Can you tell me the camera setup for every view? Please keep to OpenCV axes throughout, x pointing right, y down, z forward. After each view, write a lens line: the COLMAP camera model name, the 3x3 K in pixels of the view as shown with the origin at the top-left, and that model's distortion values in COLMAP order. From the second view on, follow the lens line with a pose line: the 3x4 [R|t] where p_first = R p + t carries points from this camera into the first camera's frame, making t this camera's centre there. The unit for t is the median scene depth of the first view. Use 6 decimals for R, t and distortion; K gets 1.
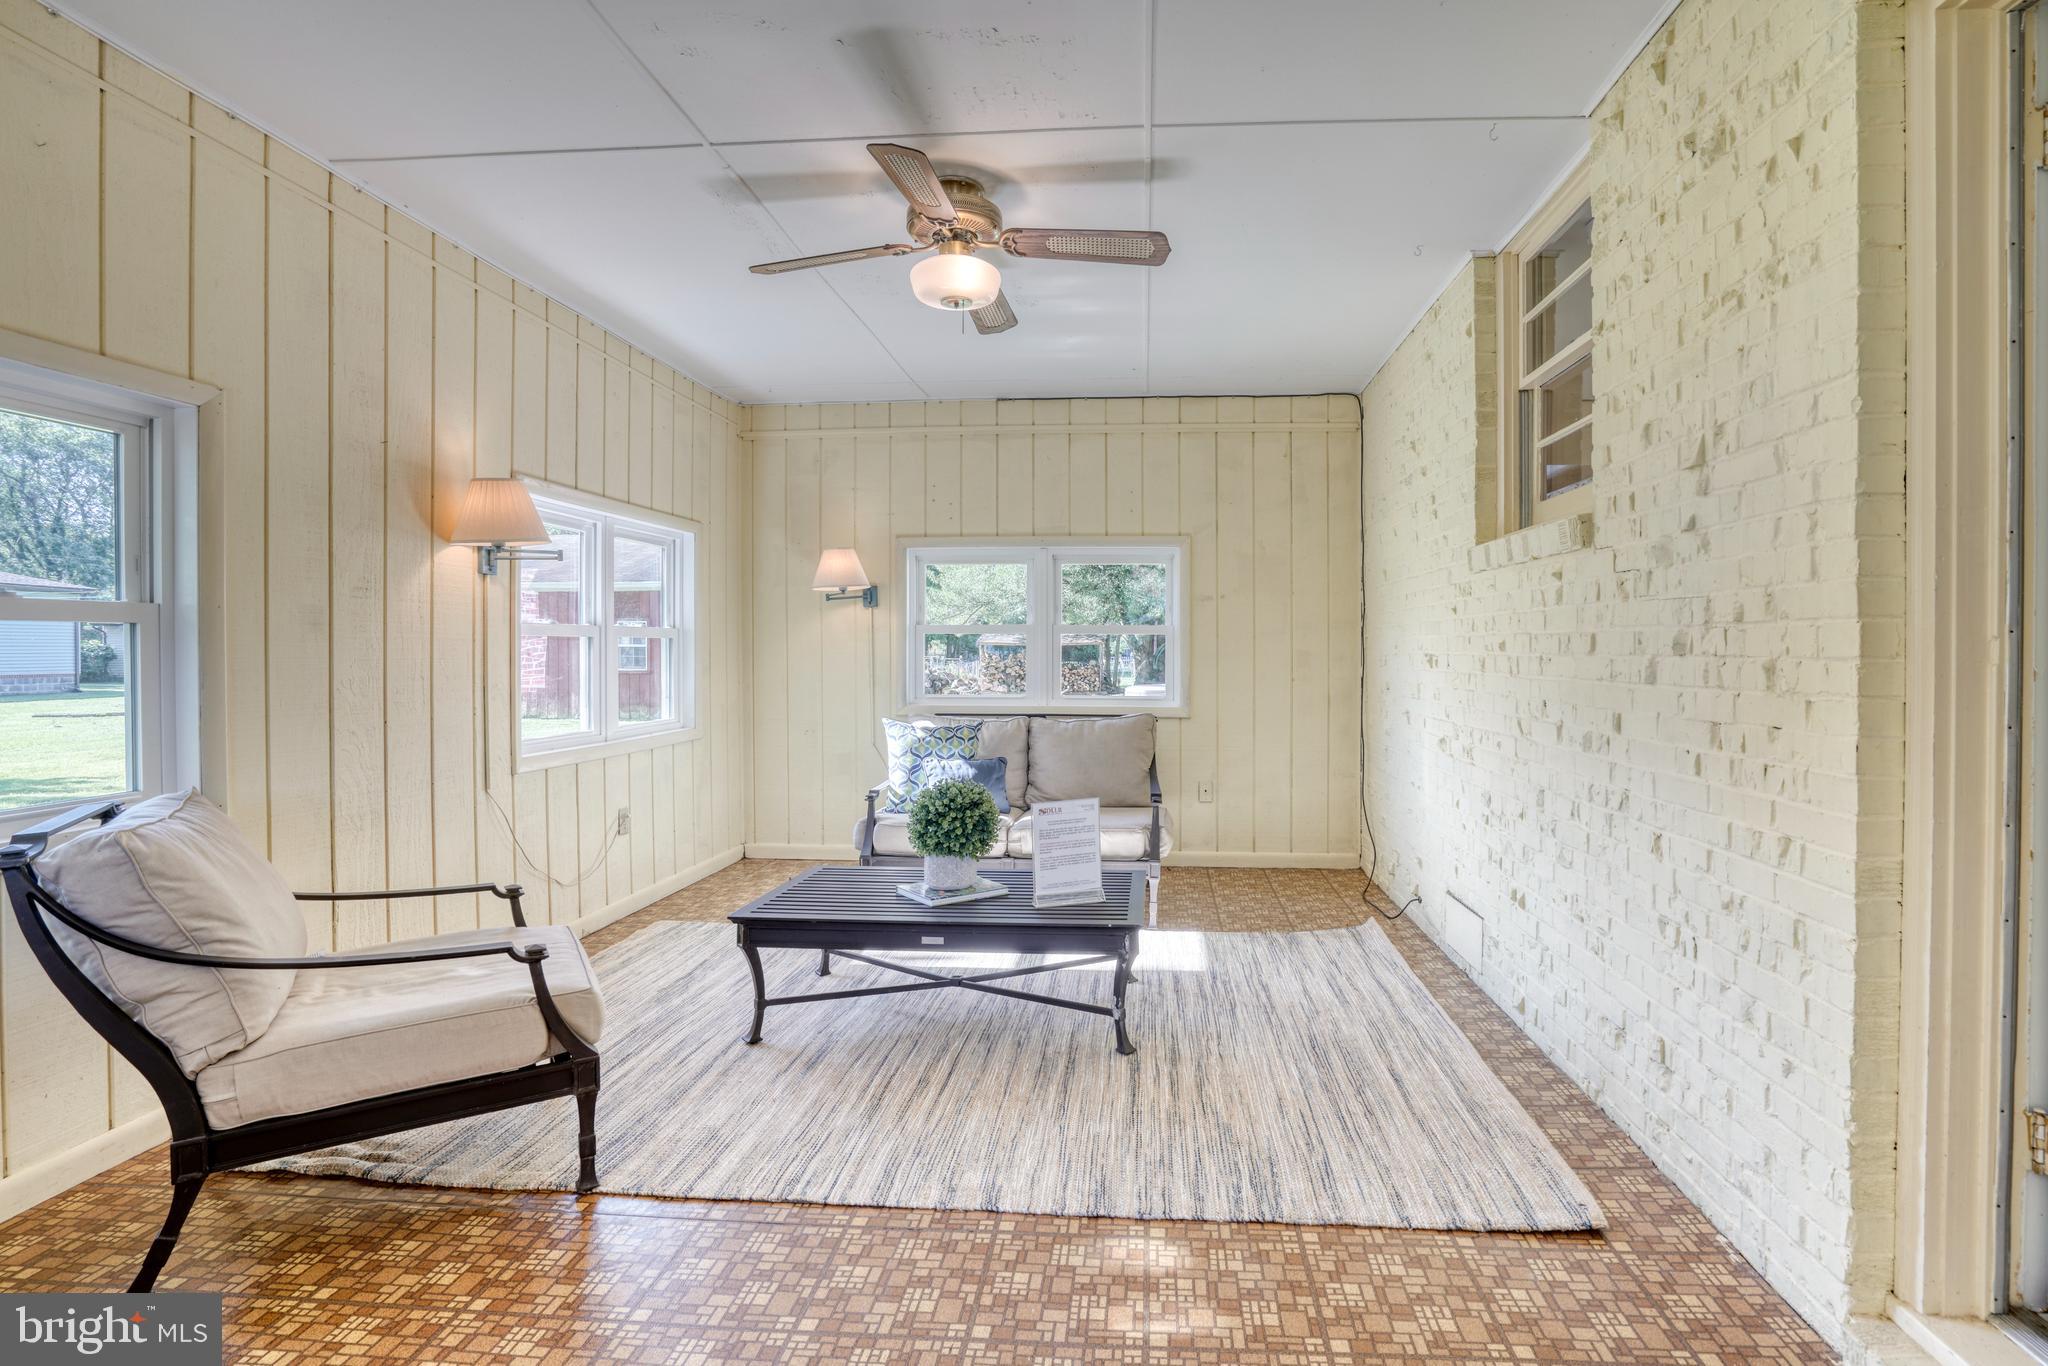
lens RADIAL K [[978.4, 0, 1074.2], [0, 978.4, 659.0], [0, 0, 1]] dist [-0.068027, 0.030328]
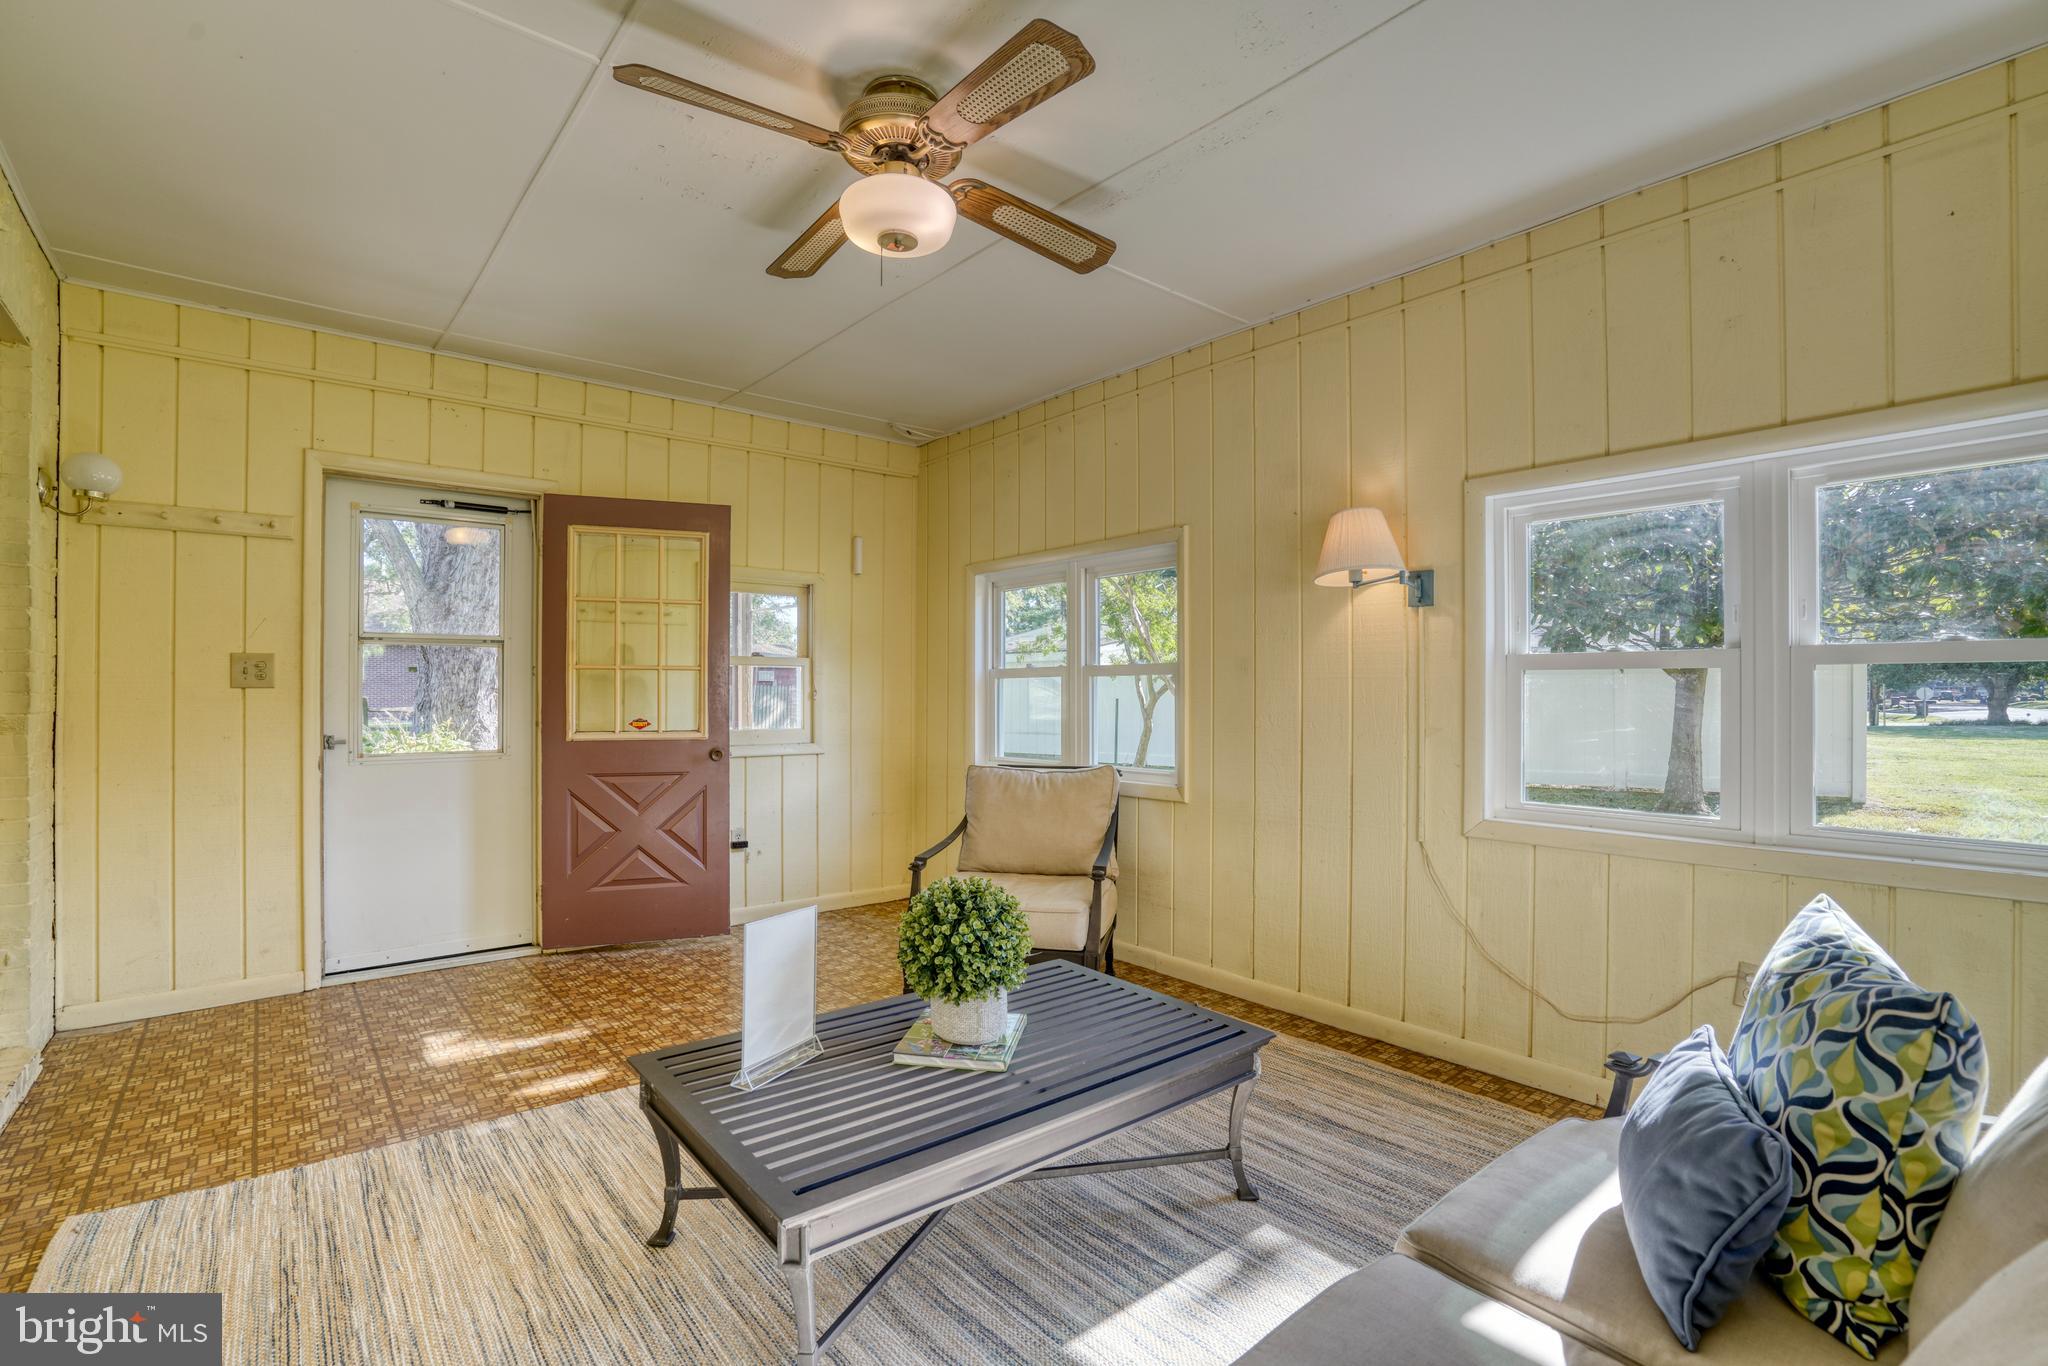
lens RADIAL K [[950.3, 0, 1037.8], [0, 950.3, 686.8], [0, 0, 1]] dist [-0.055826, 0.020548]
pose [[-0.713070, -0.004689, -0.701078, 0.337938], [-0.005829, 0.999983, -0.000760, -0.009908], [0.701069, 0.003545, -0.713085, 1.676372]]
